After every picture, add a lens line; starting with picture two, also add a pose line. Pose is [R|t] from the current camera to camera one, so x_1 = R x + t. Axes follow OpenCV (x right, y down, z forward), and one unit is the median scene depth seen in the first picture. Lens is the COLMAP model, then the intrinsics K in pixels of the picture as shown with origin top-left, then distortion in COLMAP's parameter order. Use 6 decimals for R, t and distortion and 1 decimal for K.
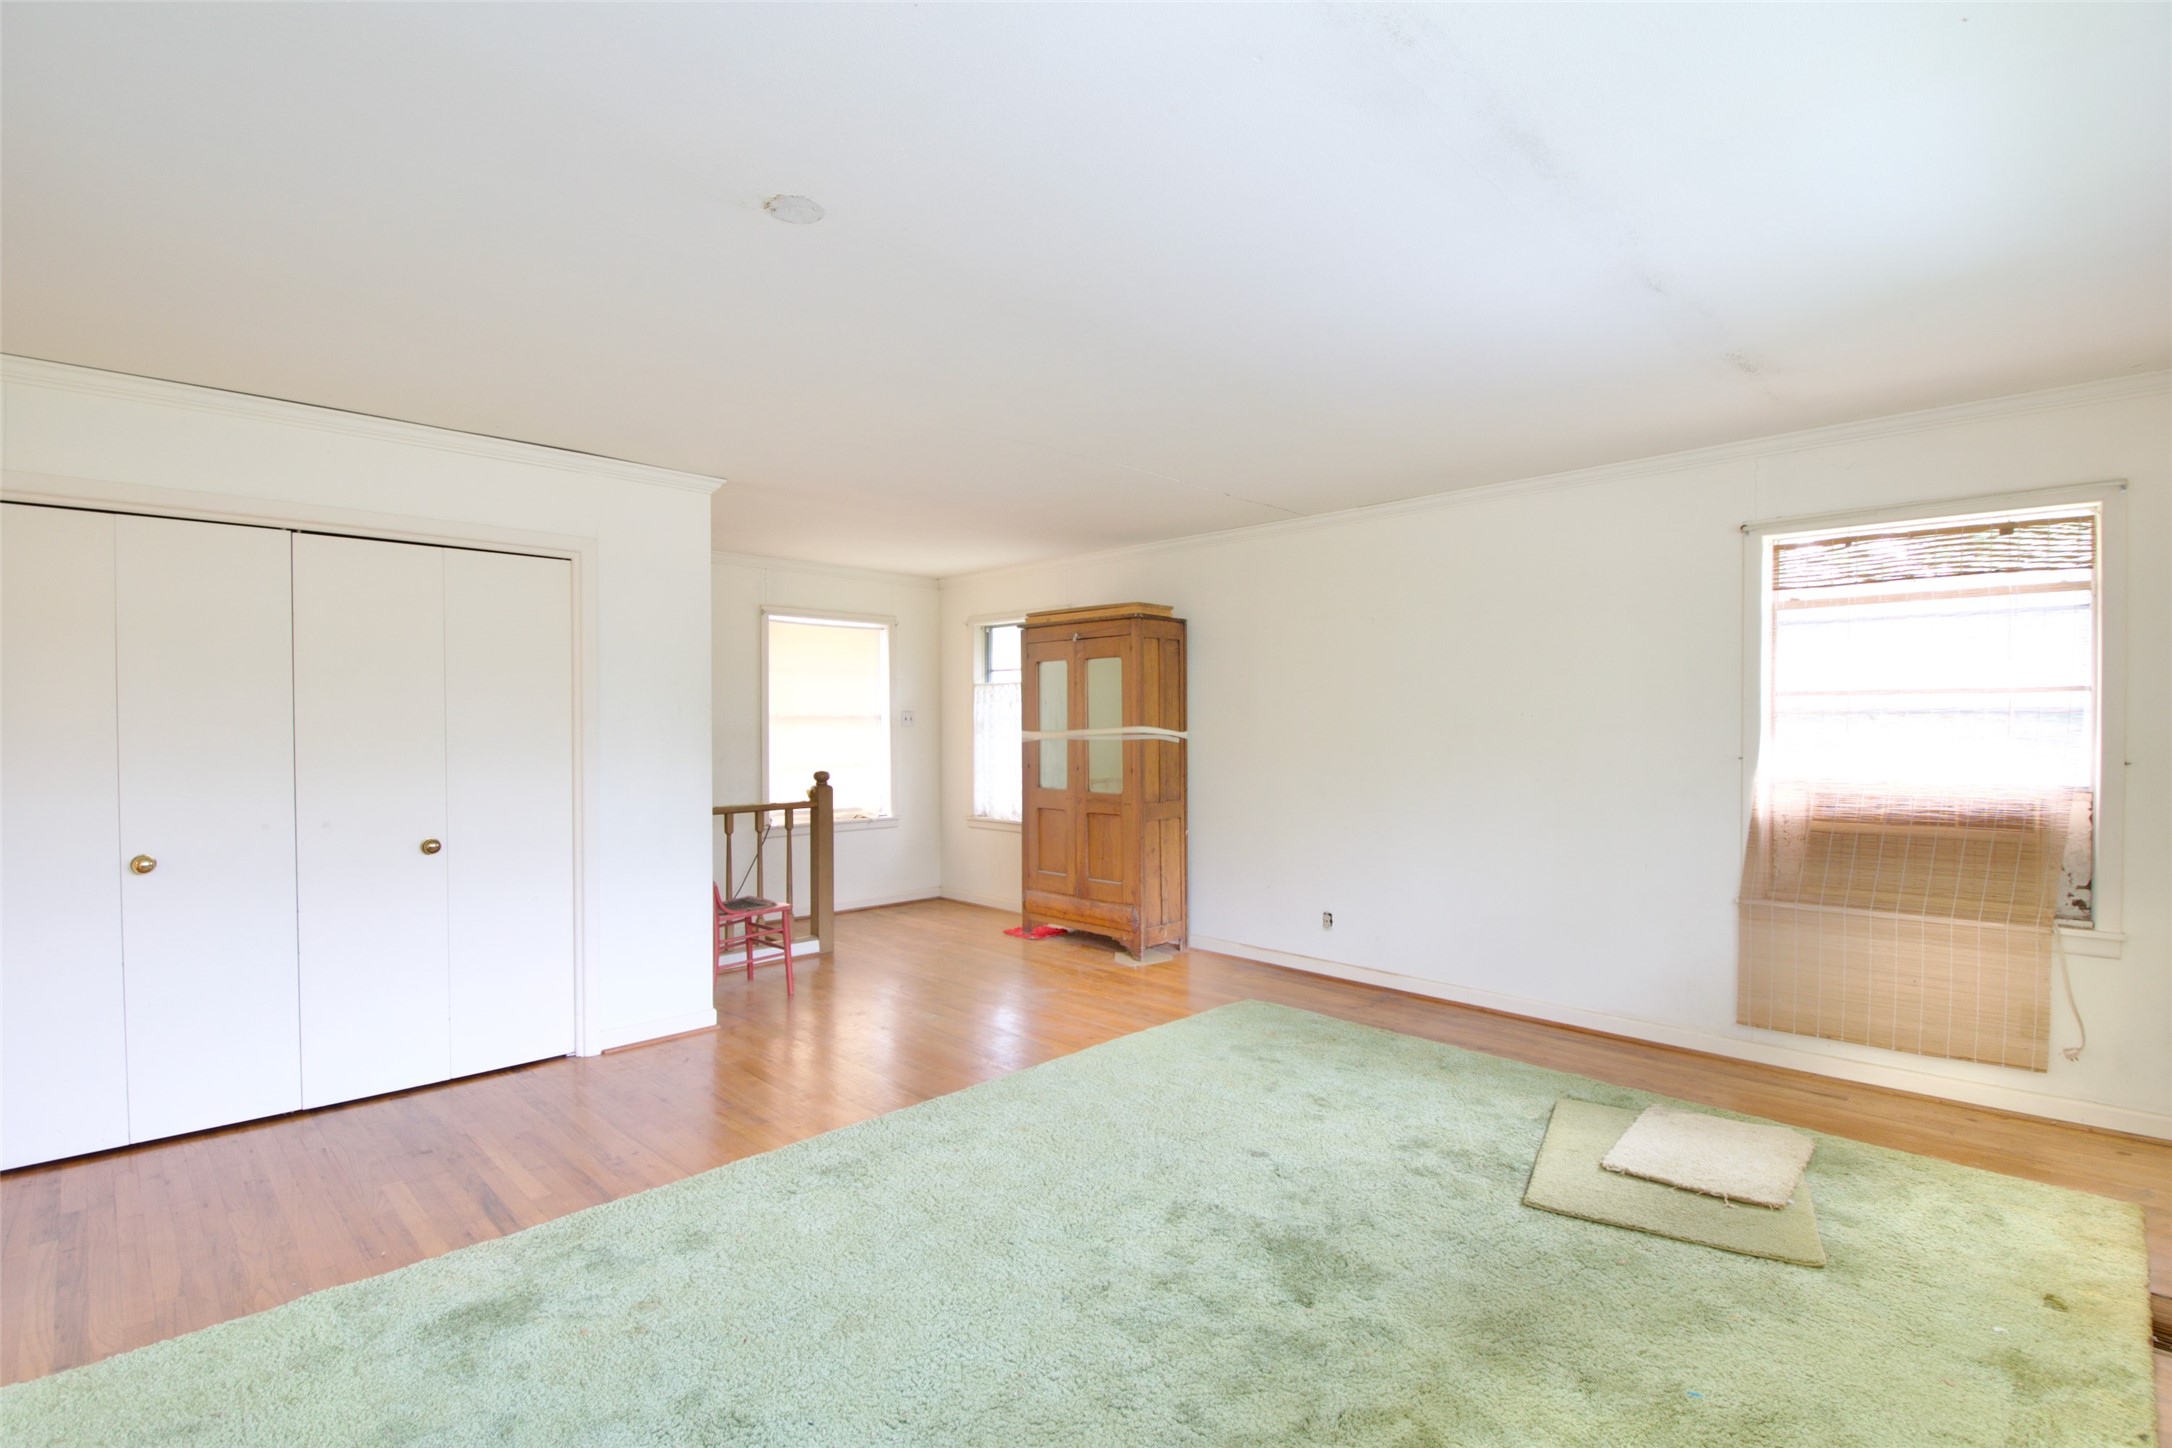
lens RADIAL K [[1007.8, 0, 1088.1], [0, 1007.8, 738.2], [0, 0, 1]] dist [0.018858, -0.025442]
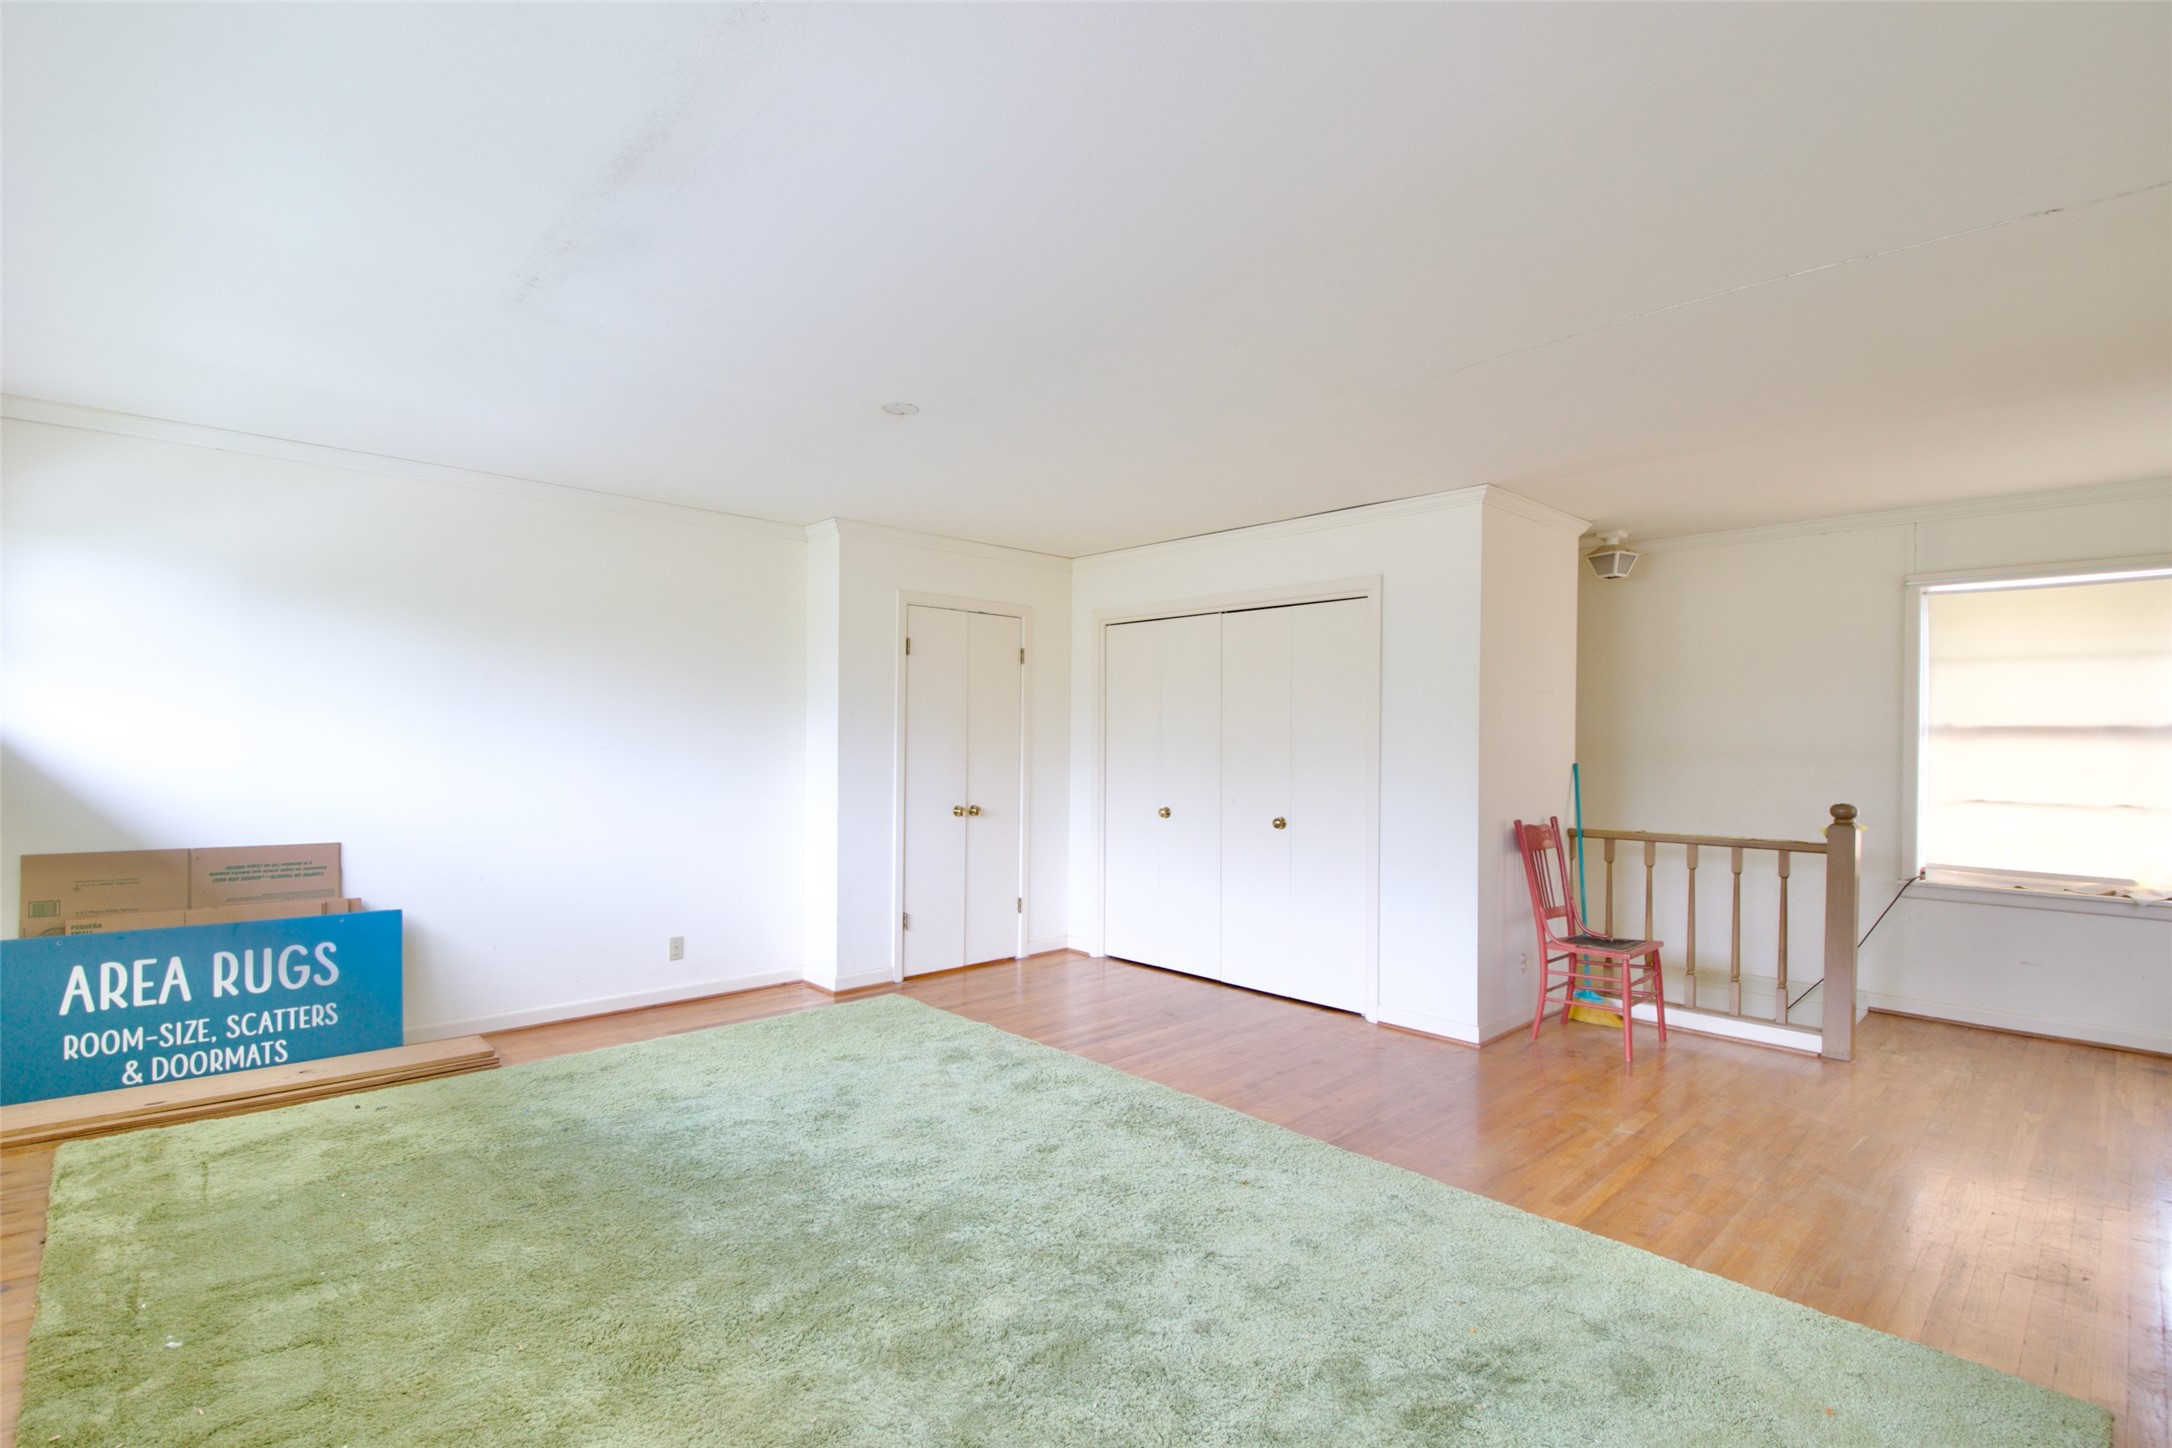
lens RADIAL K [[1007.8, 0, 1088.1], [0, 1007.8, 738.2], [0, 0, 1]] dist [0.018858, -0.025442]
pose [[-0.016981, 0.004410, -0.999846, 0.663266], [-0.022766, 0.999729, 0.004796, -0.008387], [0.999597, 0.022844, -0.016876, 0.684727]]
